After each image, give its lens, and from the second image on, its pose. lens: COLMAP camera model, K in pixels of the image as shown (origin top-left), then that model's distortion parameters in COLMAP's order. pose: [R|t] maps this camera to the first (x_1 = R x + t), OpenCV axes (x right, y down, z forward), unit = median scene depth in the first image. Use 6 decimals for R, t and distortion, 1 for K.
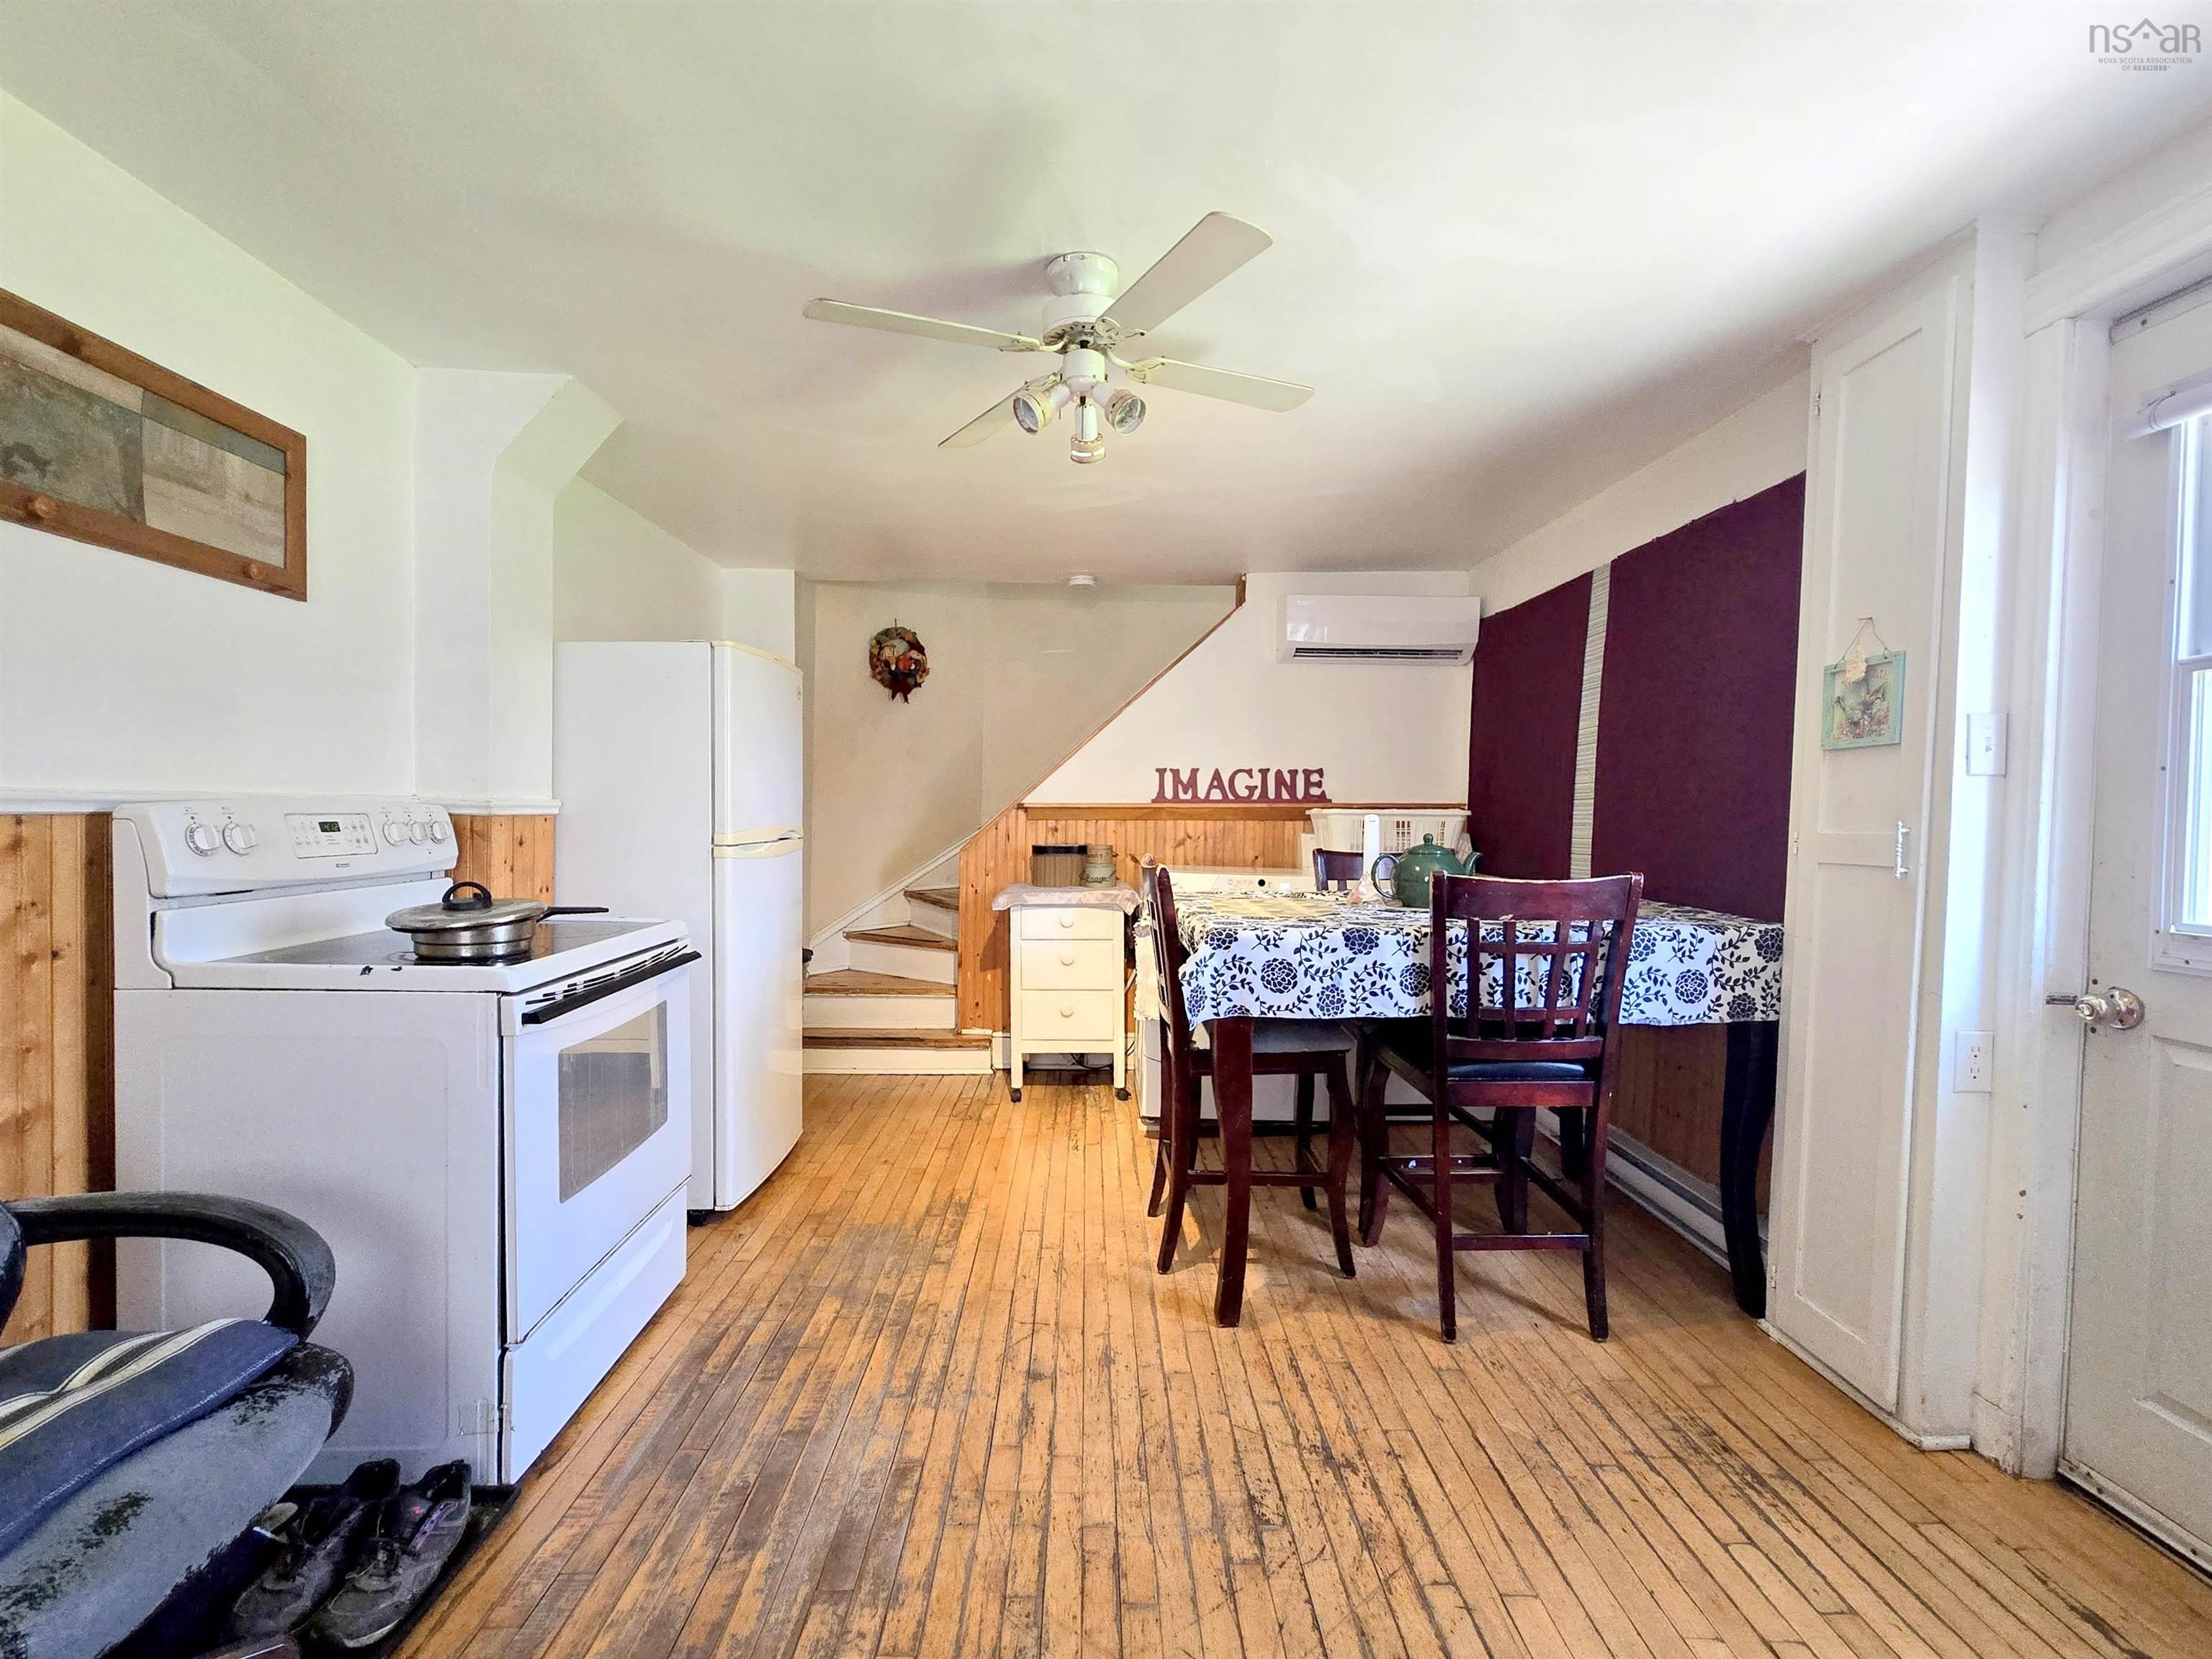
lens RADIAL K [[934.3, 0, 1092.8], [0, 934.3, 833.6], [0, 0, 1]] dist [0.001327, 0.000117]
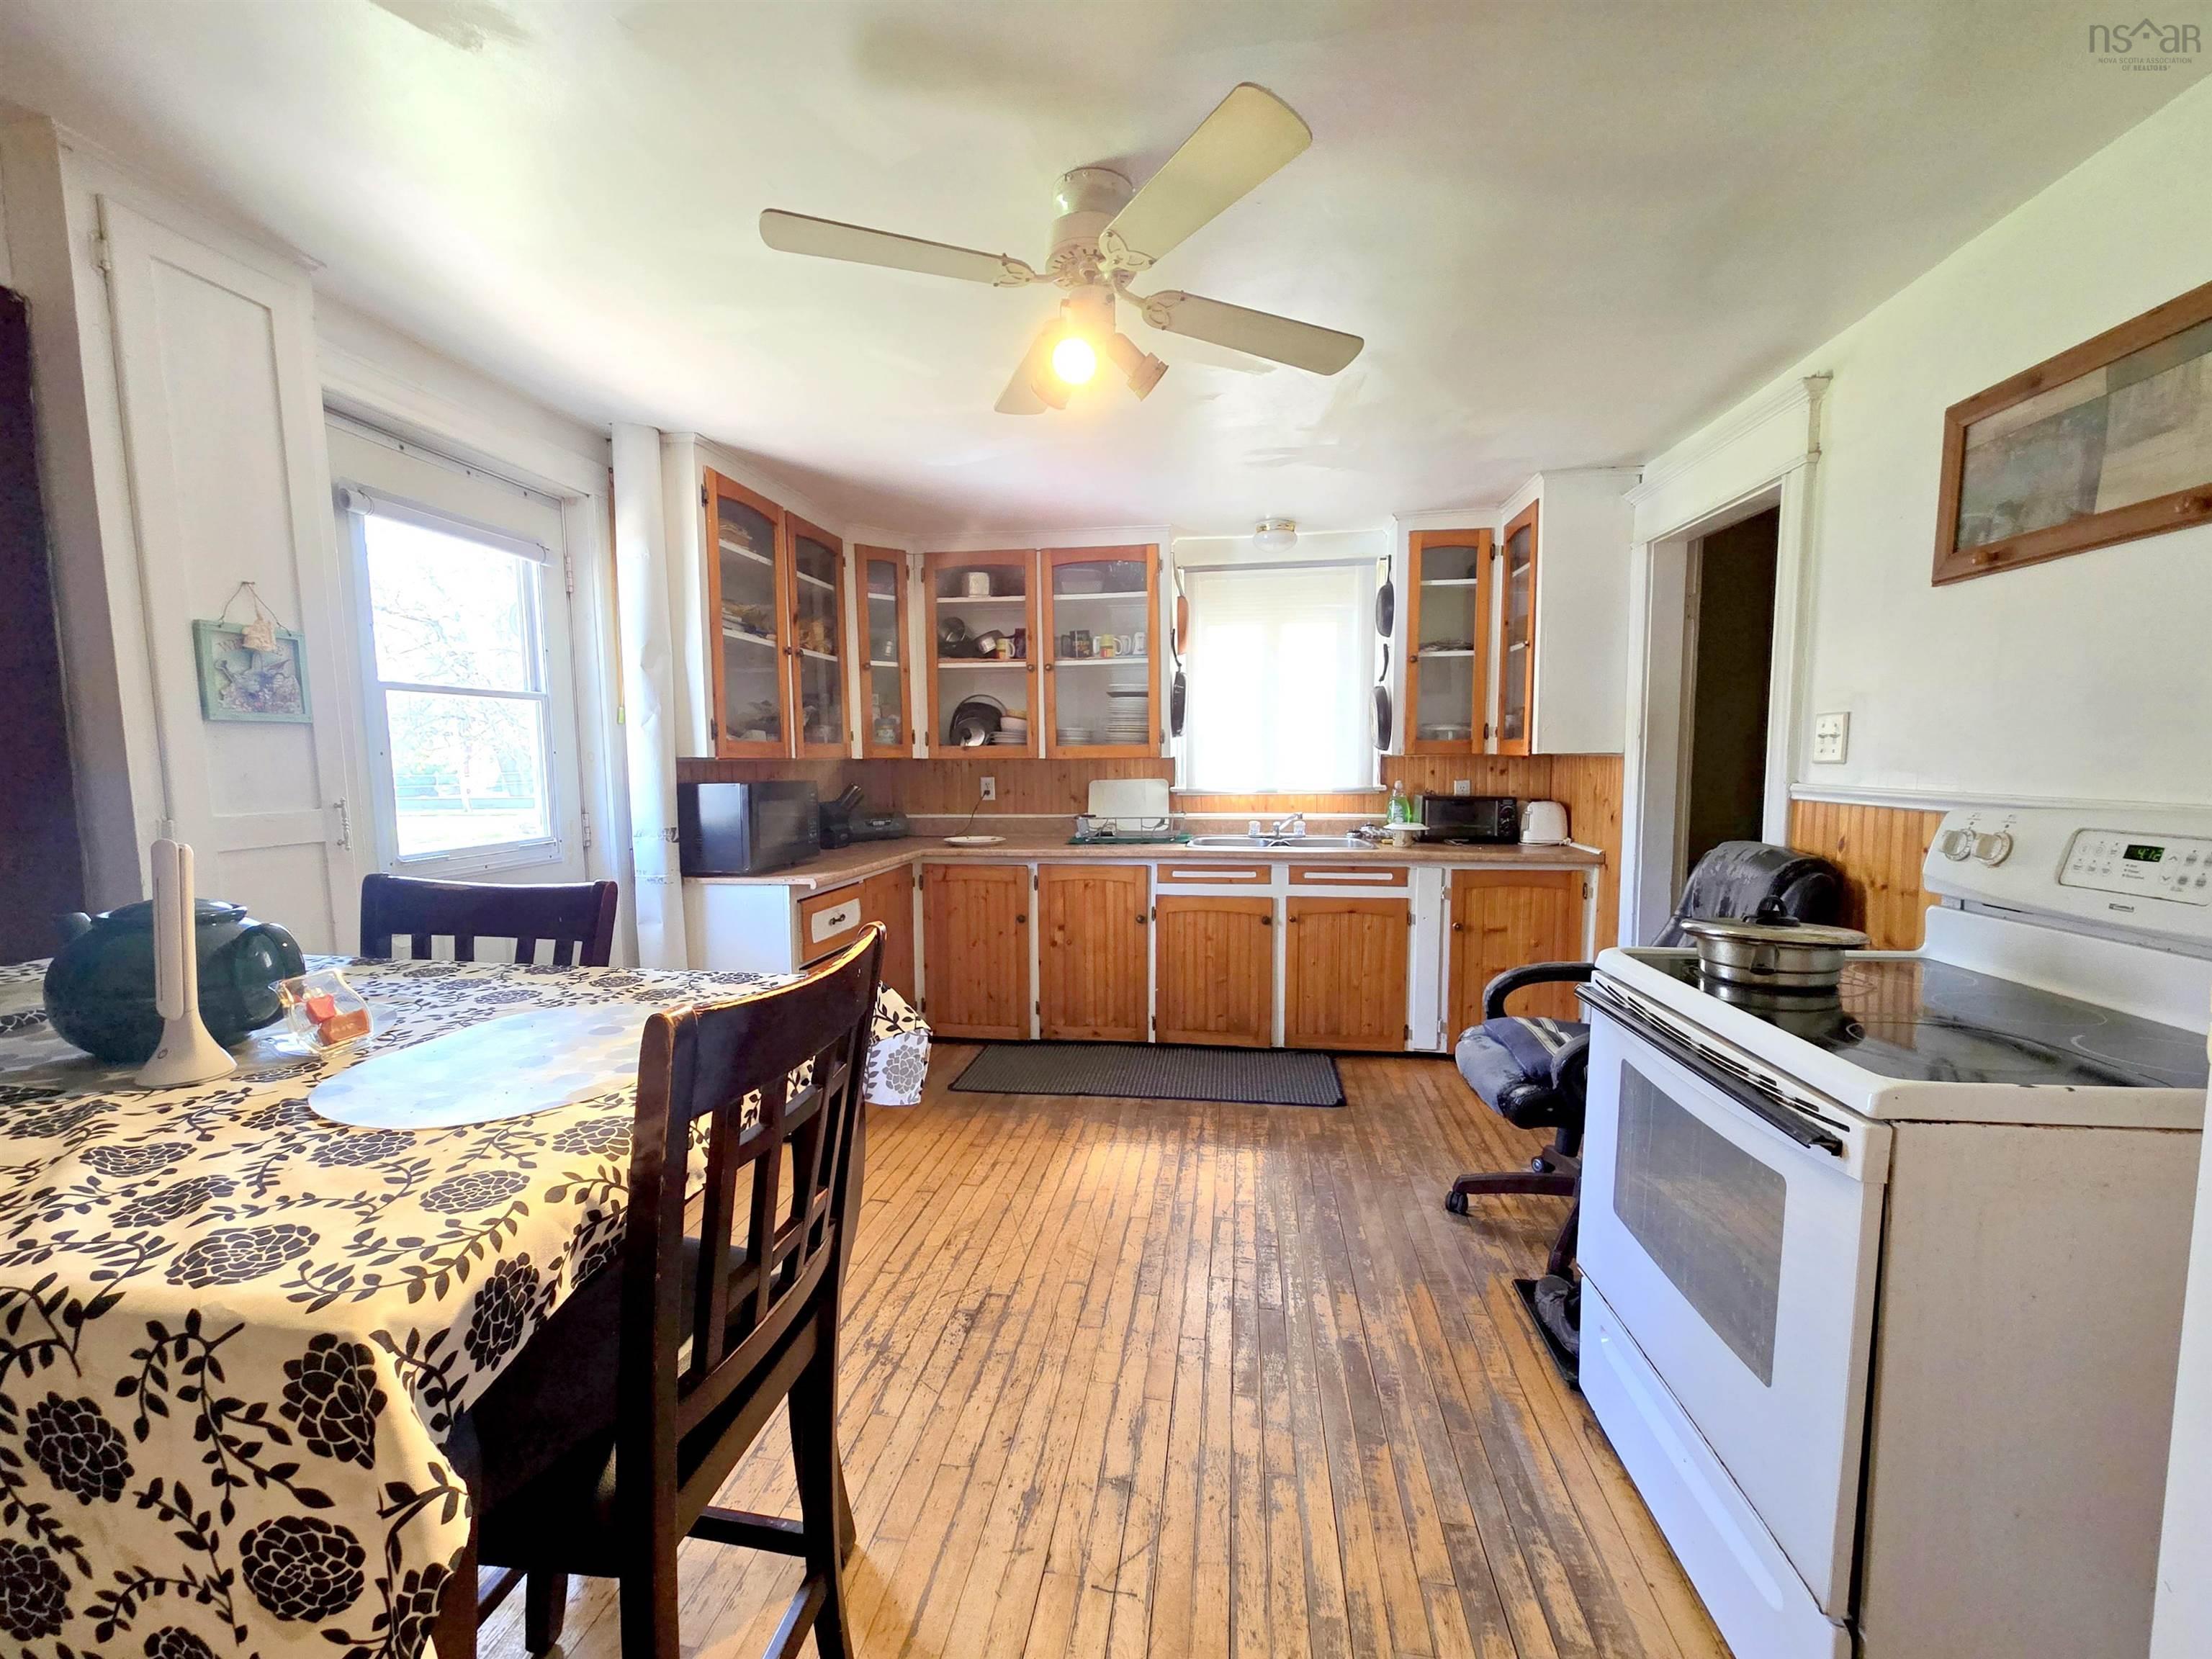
lens RADIAL K [[934.3, 0, 1092.1], [0, 934.3, 841.0], [0, 0, 1]] dist [0.001327, 0.000117]
pose [[-0.986361, -0.027535, 0.162275, -0.161532], [-0.008752, 0.993287, 0.115347, -0.091422], [-0.164361, 0.112354, -0.979981, 1.841754]]
